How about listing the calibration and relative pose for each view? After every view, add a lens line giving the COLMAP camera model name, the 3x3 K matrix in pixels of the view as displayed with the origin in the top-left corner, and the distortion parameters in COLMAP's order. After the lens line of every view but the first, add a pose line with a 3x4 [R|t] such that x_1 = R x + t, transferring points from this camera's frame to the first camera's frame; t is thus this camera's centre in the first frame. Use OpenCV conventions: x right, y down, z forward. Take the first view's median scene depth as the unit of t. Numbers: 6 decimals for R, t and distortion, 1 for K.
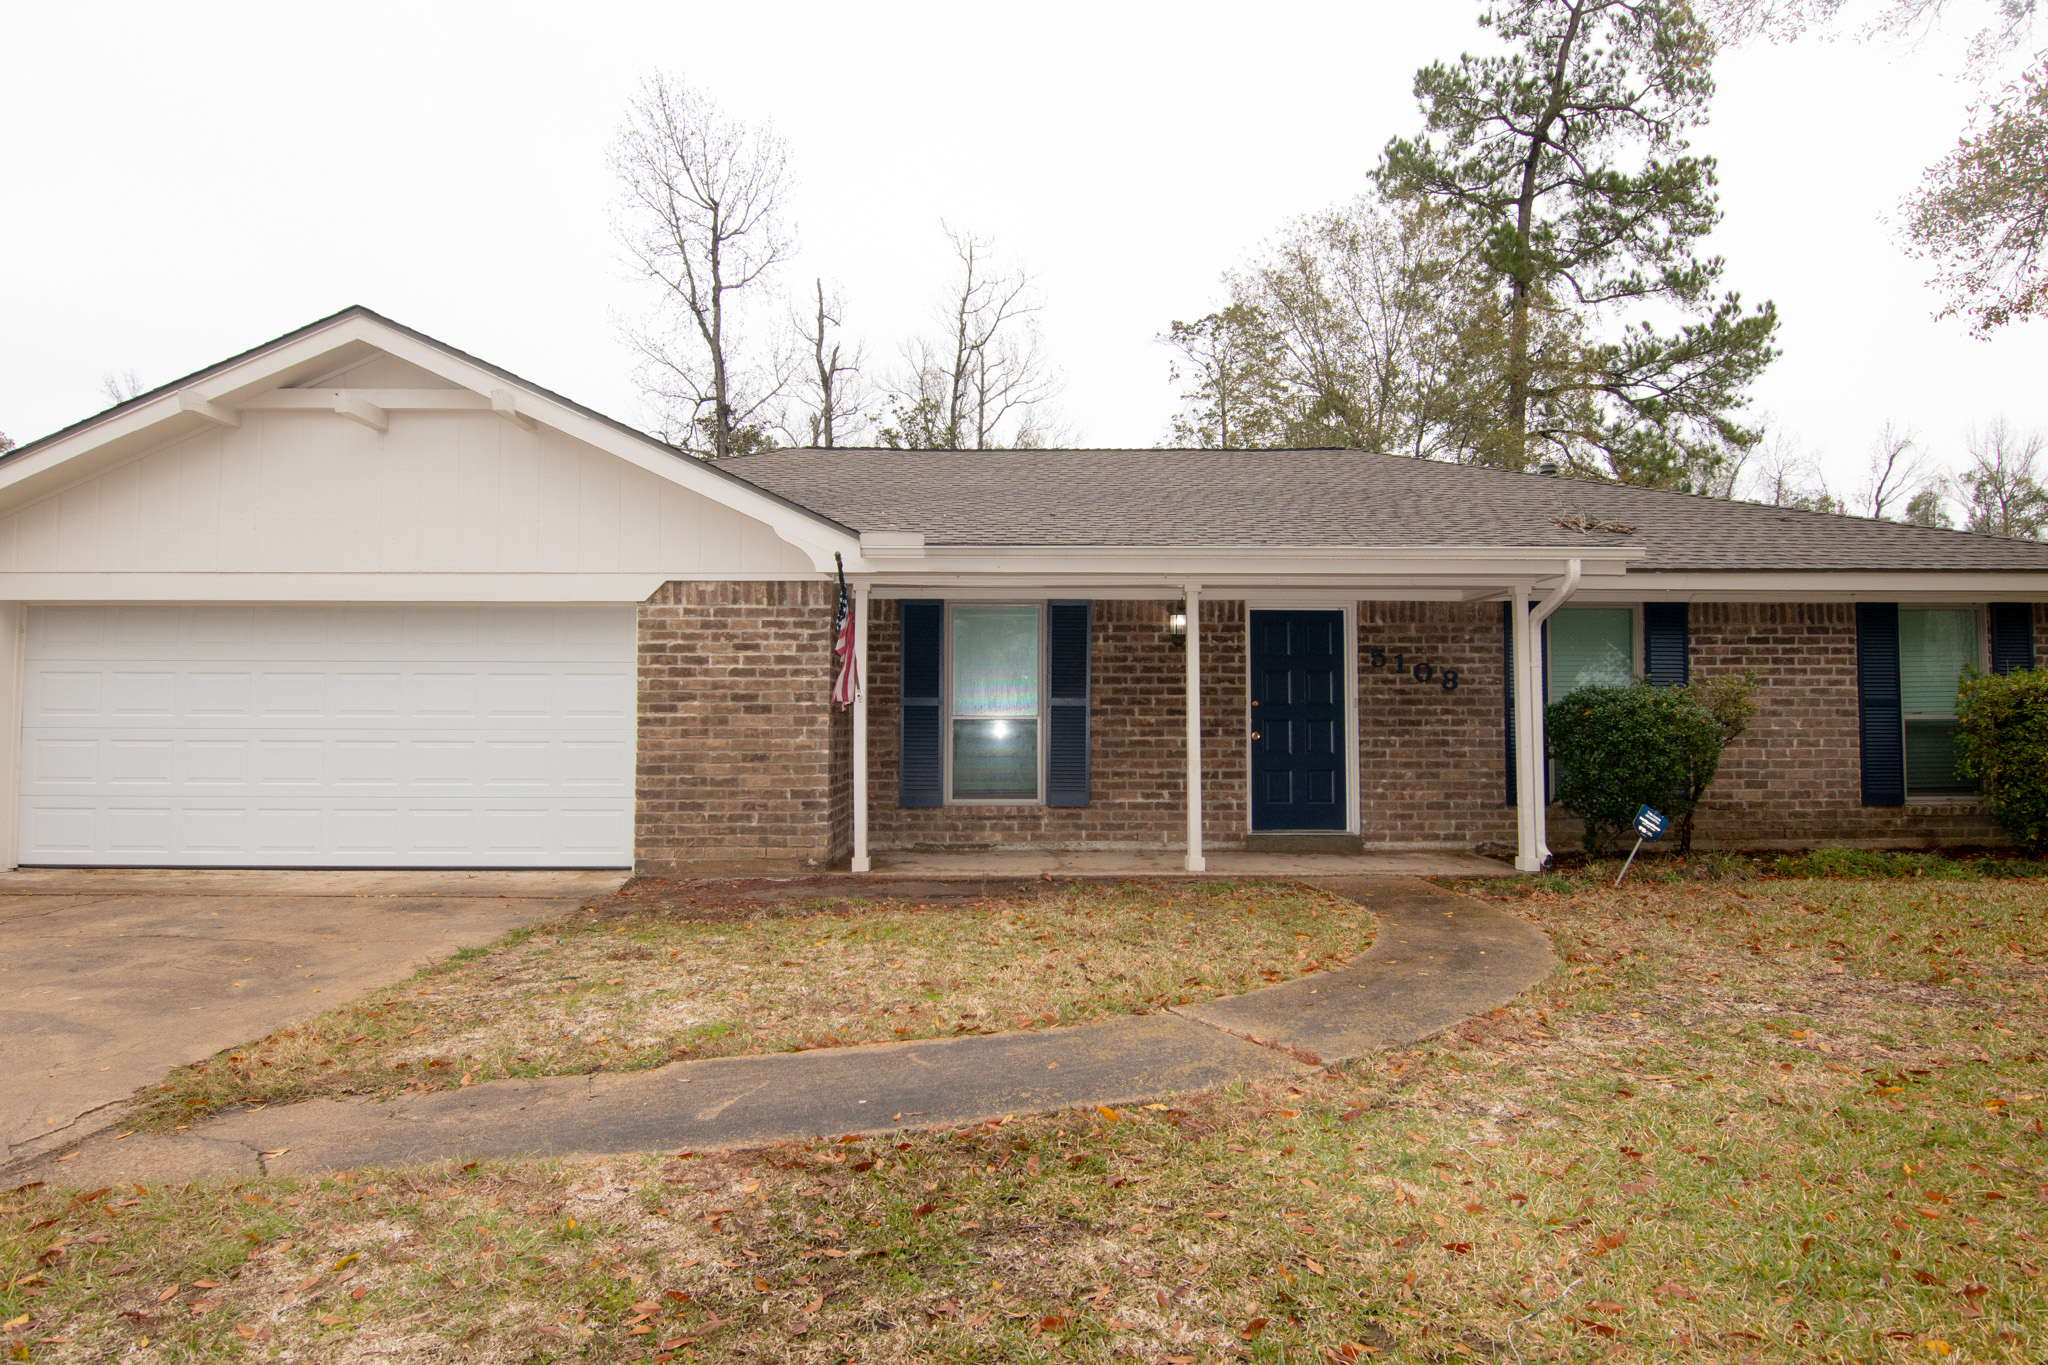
lens RADIAL K [[1152.5, 0, 1024.0], [0, 1152.5, 681.4], [0, 0, 1]] dist [0.001193, -0.003411]
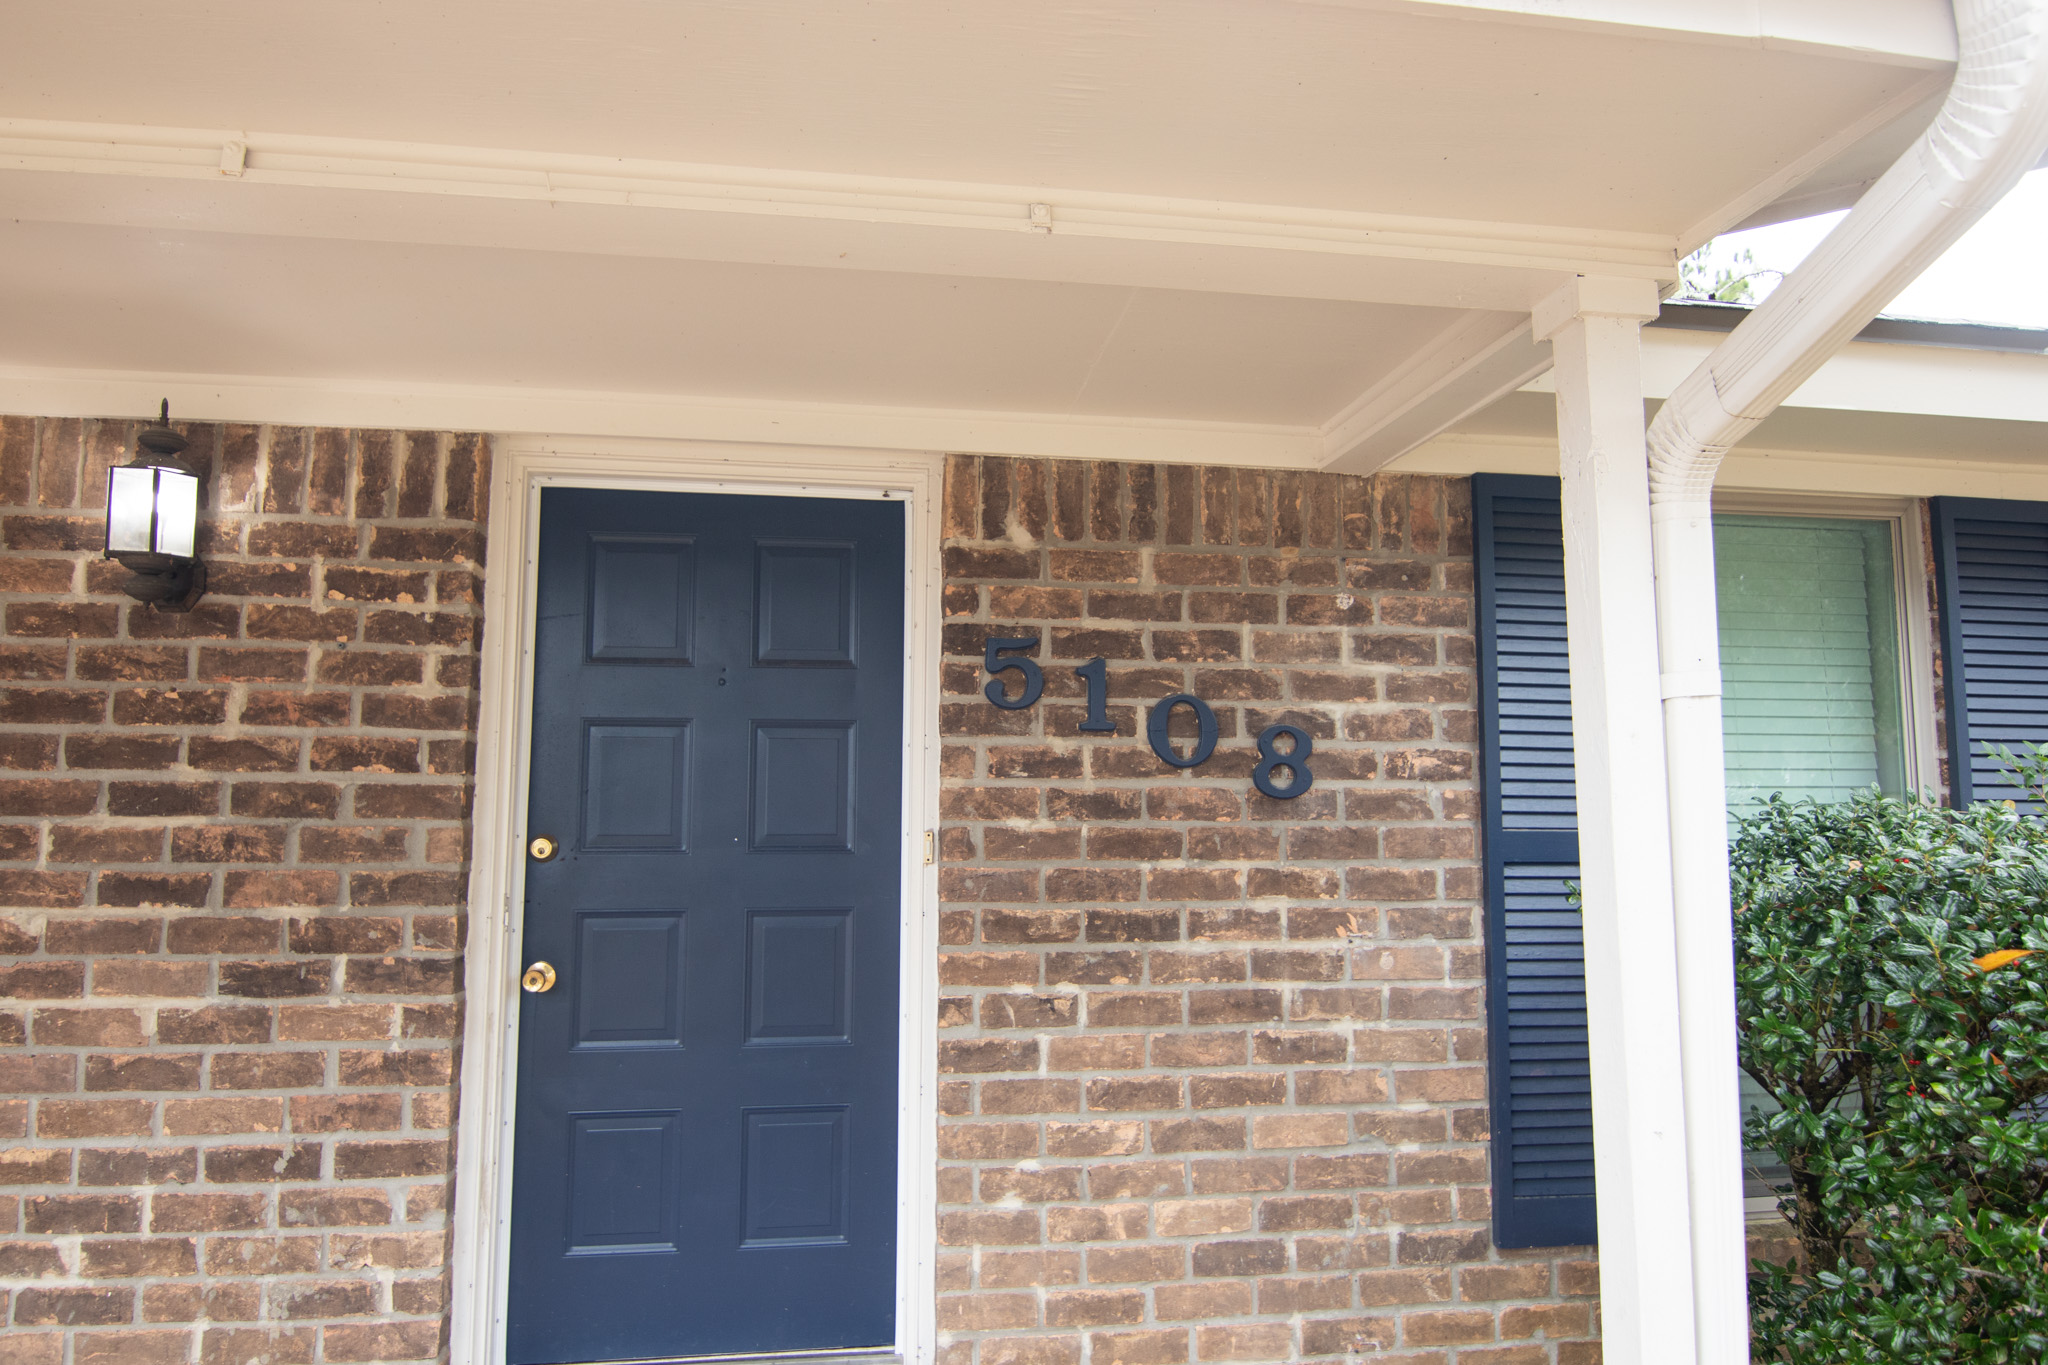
lens RADIAL K [[1152.5, 0, 1024.7], [0, 1152.5, 682.6], [0, 0, 1]] dist [0.001193, -0.003411]
pose [[0.994810, 0.014749, 0.100672, 0.284394], [-0.008967, 0.998297, -0.057642, -0.003481], [-0.101351, 0.056440, 0.993248, 0.744358]]
